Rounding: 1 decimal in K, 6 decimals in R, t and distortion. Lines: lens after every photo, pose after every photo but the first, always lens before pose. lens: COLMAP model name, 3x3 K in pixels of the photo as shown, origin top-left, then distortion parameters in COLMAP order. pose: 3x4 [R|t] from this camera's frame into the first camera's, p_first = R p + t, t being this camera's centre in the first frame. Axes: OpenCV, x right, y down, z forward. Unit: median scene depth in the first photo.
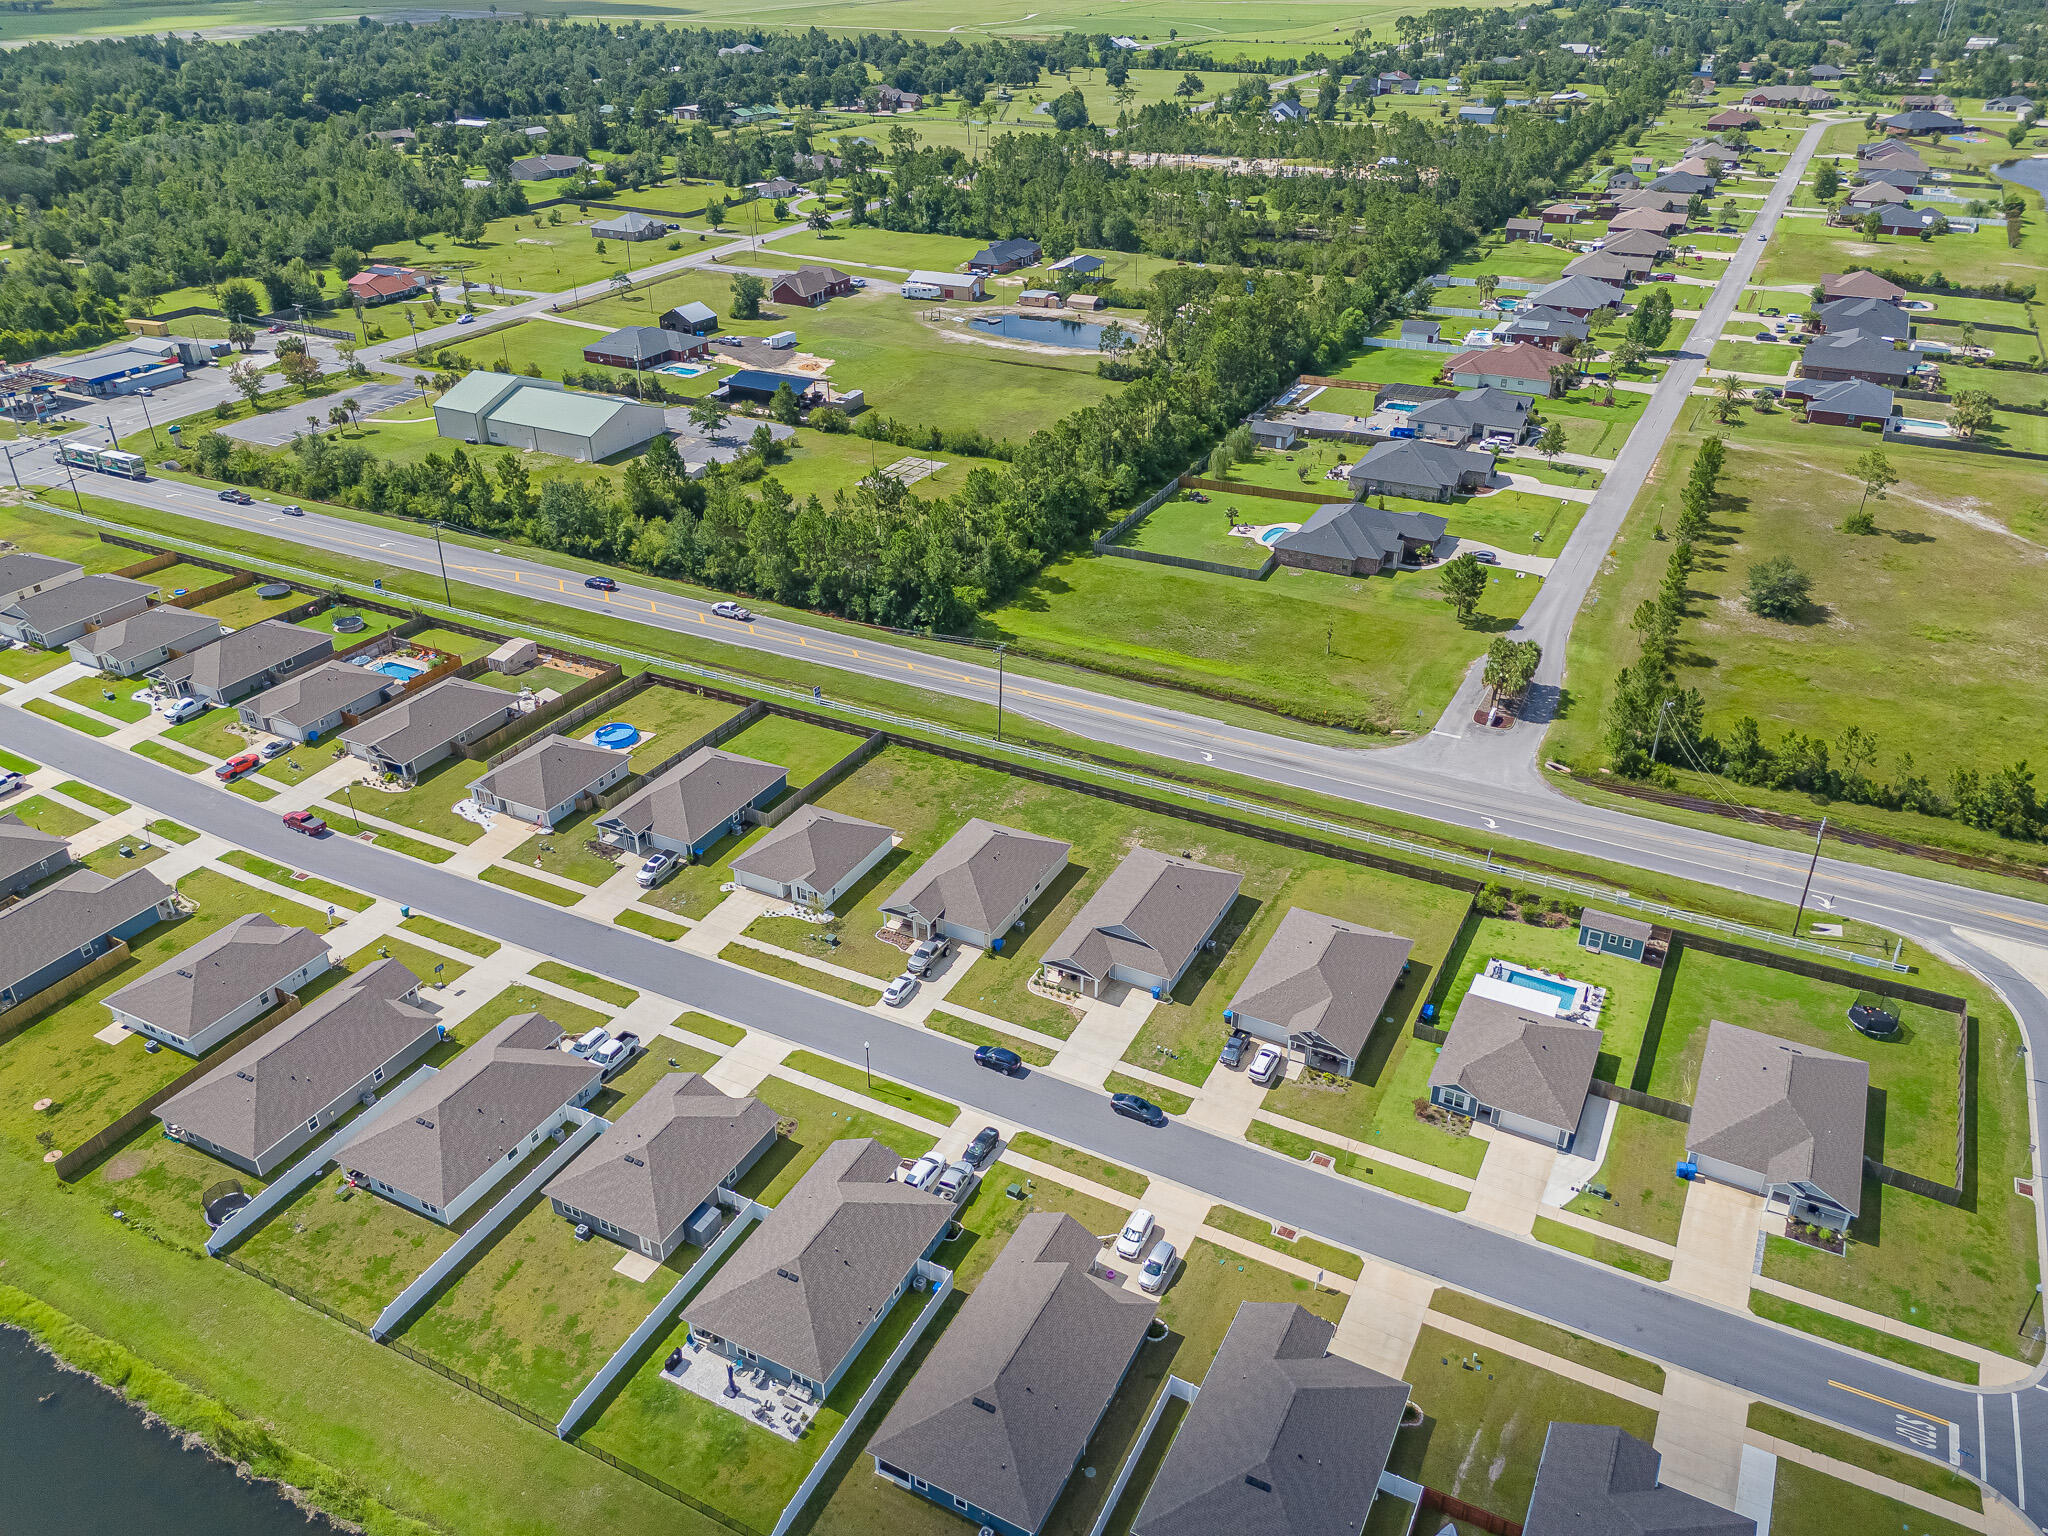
lens RADIAL K [[1499.6, 0, 1028.6], [0, 1499.6, 760.0], [0, 0, 1]] dist [0.043770, -0.036782]
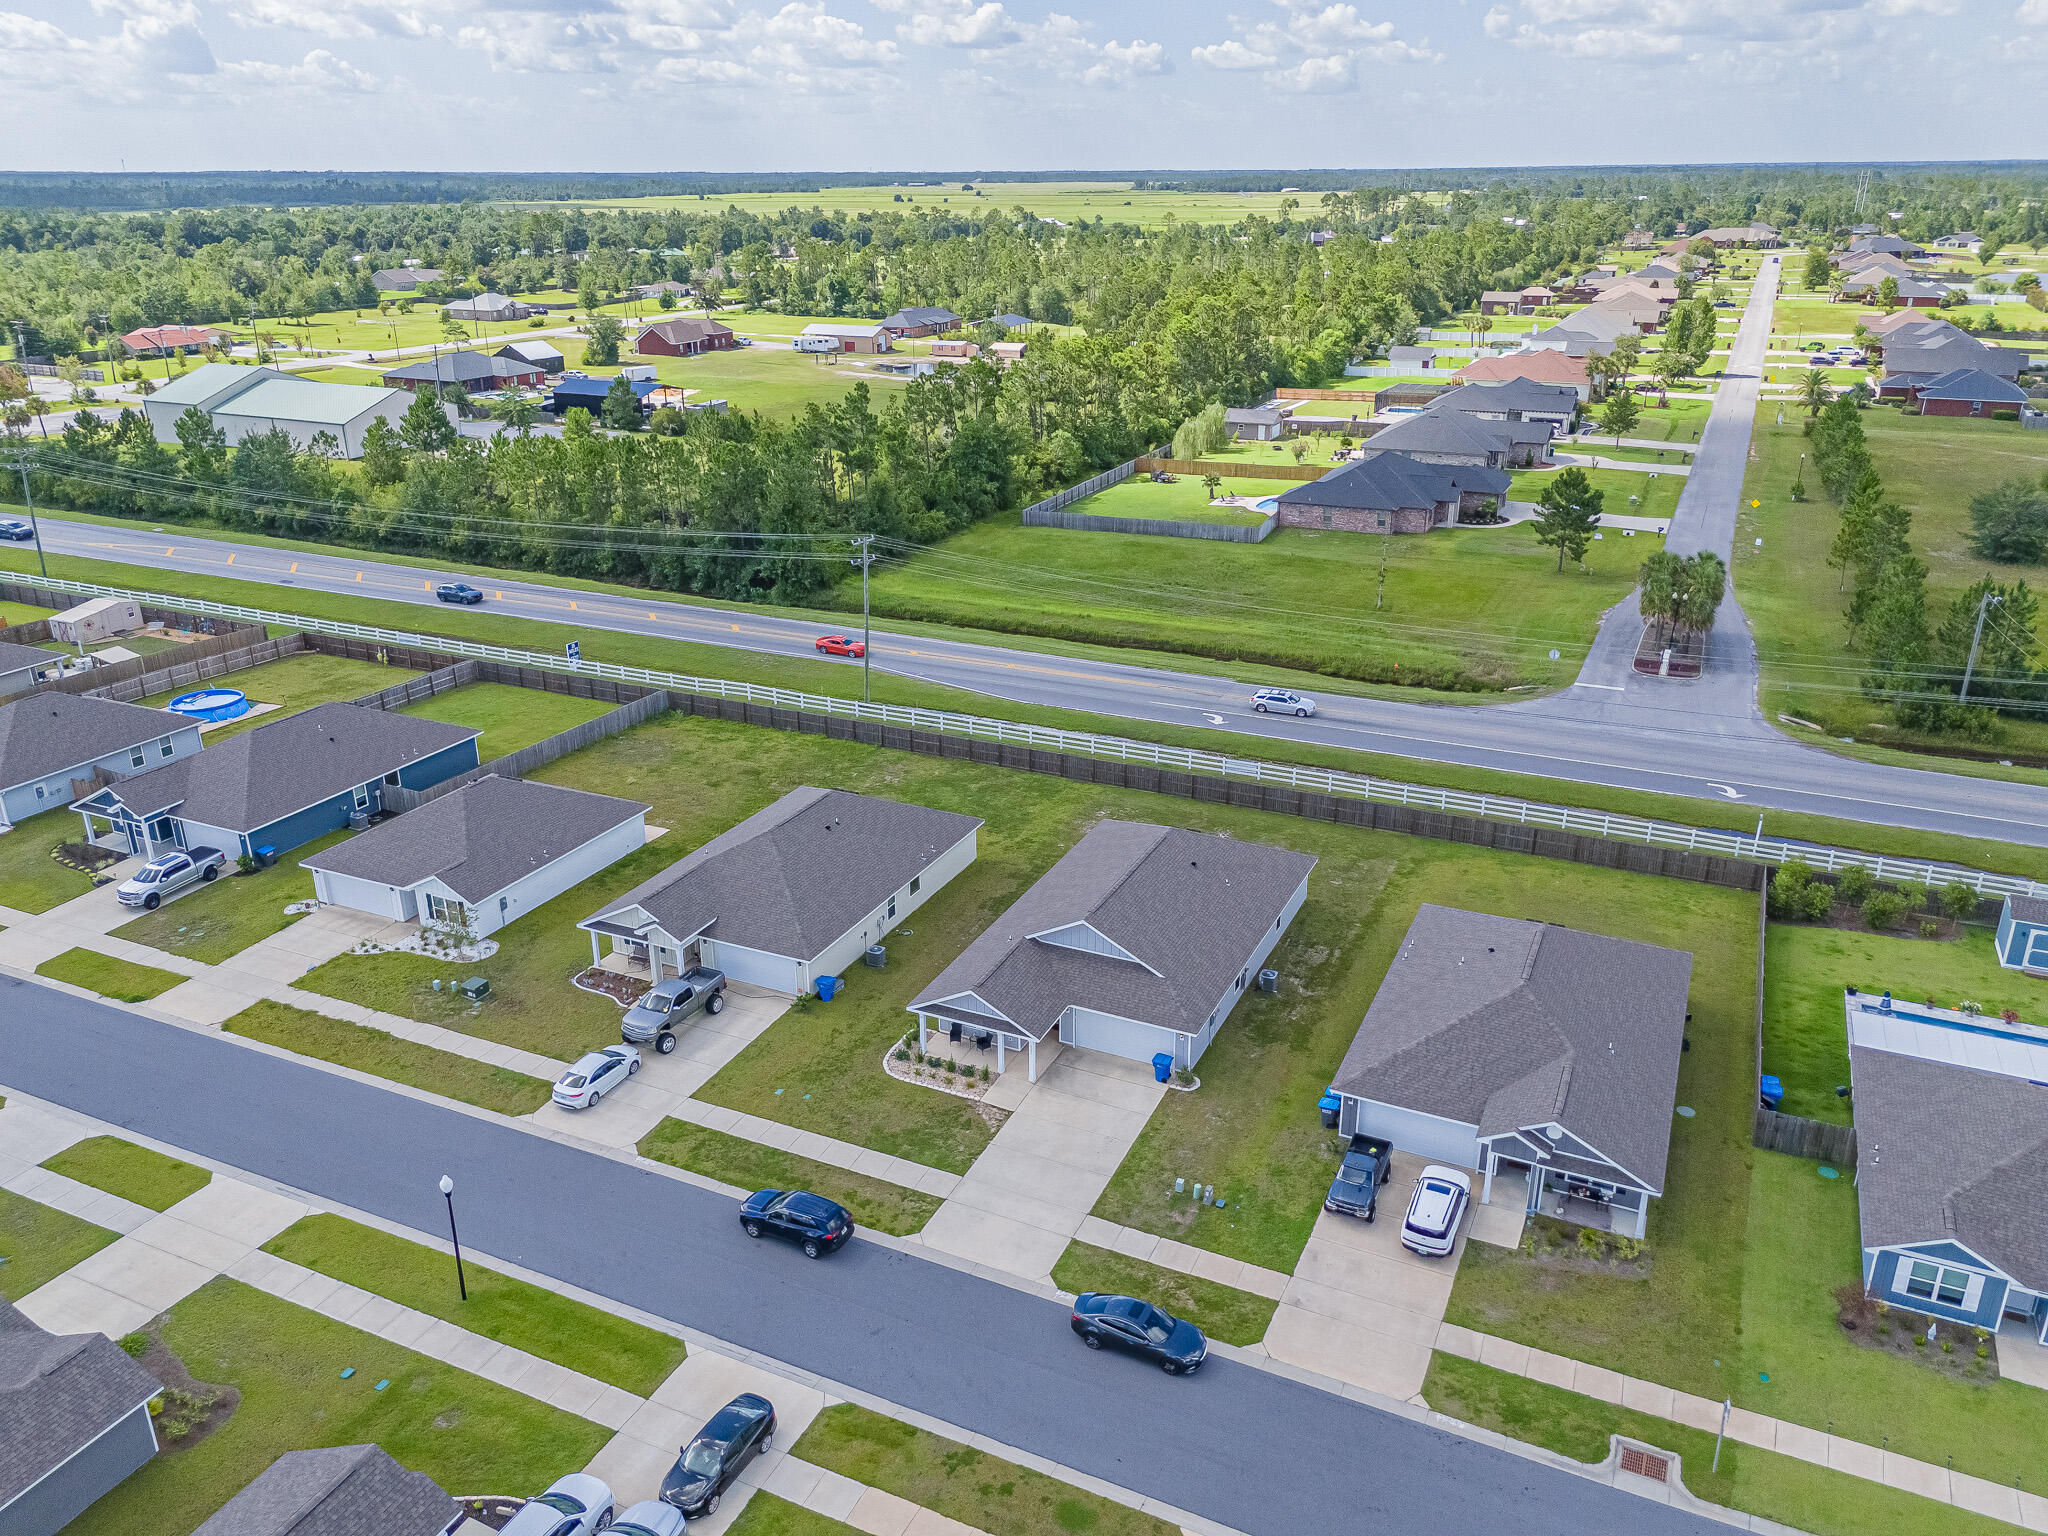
lens RADIAL K [[1499.6, 0, 1023.4], [0, 1499.6, 778.7], [0, 0, 1]] dist [0.043770, -0.036782]
pose [[0.999189, -0.016923, 0.036534, 0.025581], [0.021628, 0.990948, -0.132493, 0.118782], [-0.033961, 0.133176, 0.990510, 0.501043]]
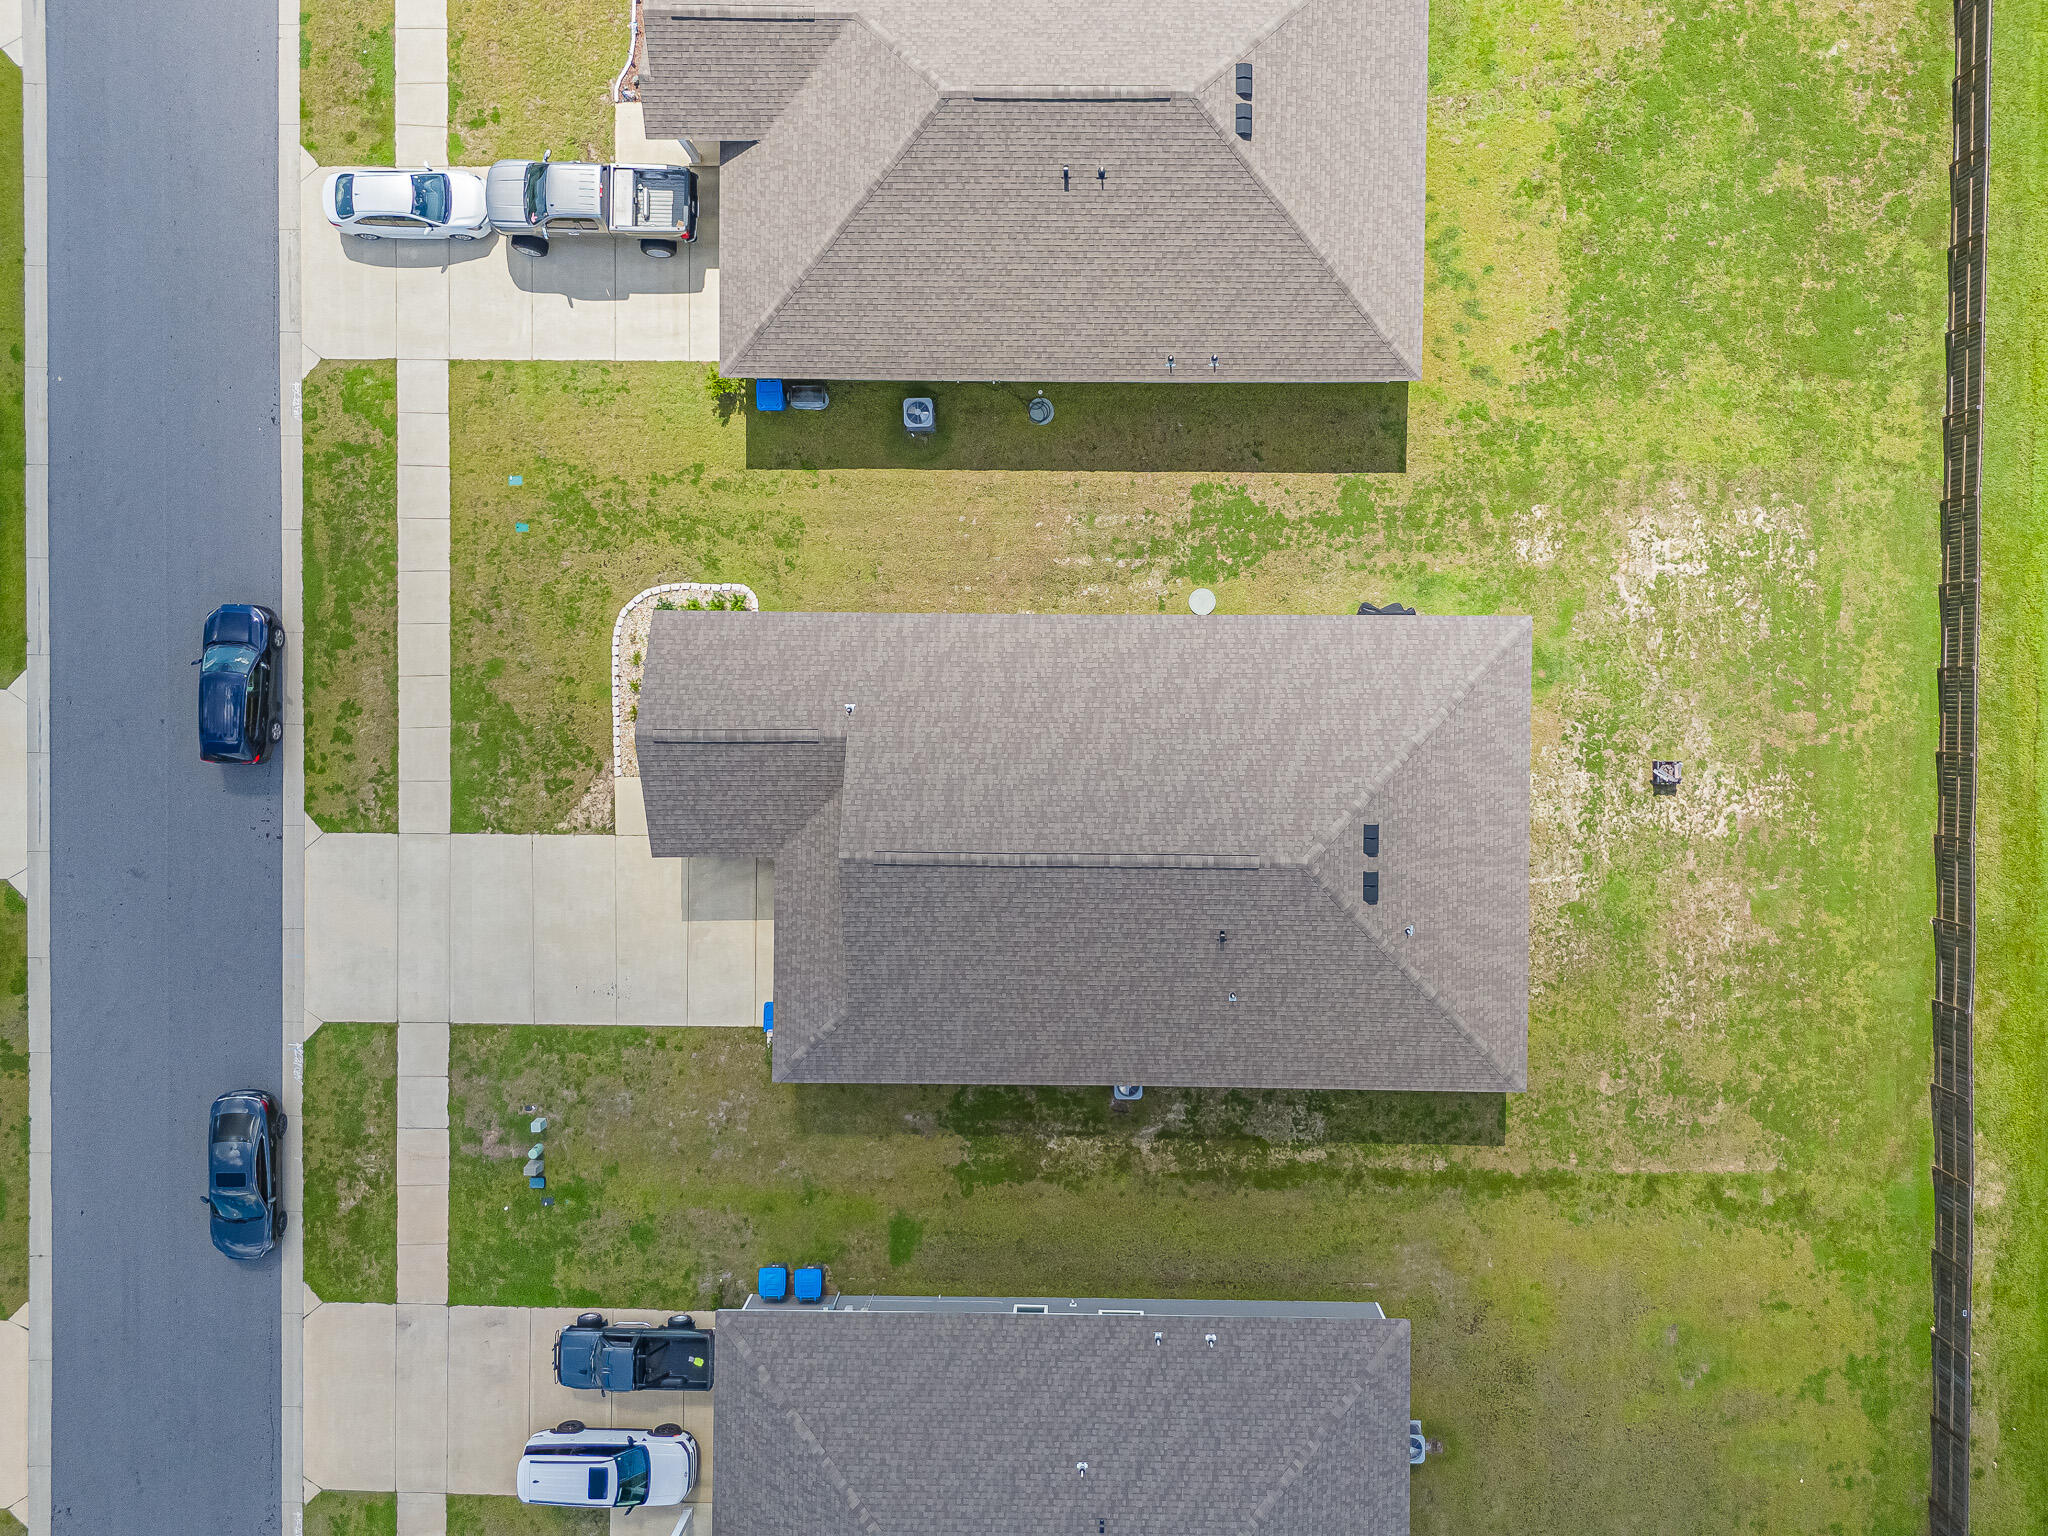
lens RADIAL K [[1499.6, 0, 1022.2], [0, 1499.6, 766.5], [0, 0, 1]] dist [0.043770, -0.036782]
pose [[0.456258, 0.889799, 0.009263, 0.056845], [-0.431910, 0.212343, 0.876564, -0.121423], [0.777999, -0.403940, 0.481196, 0.852861]]
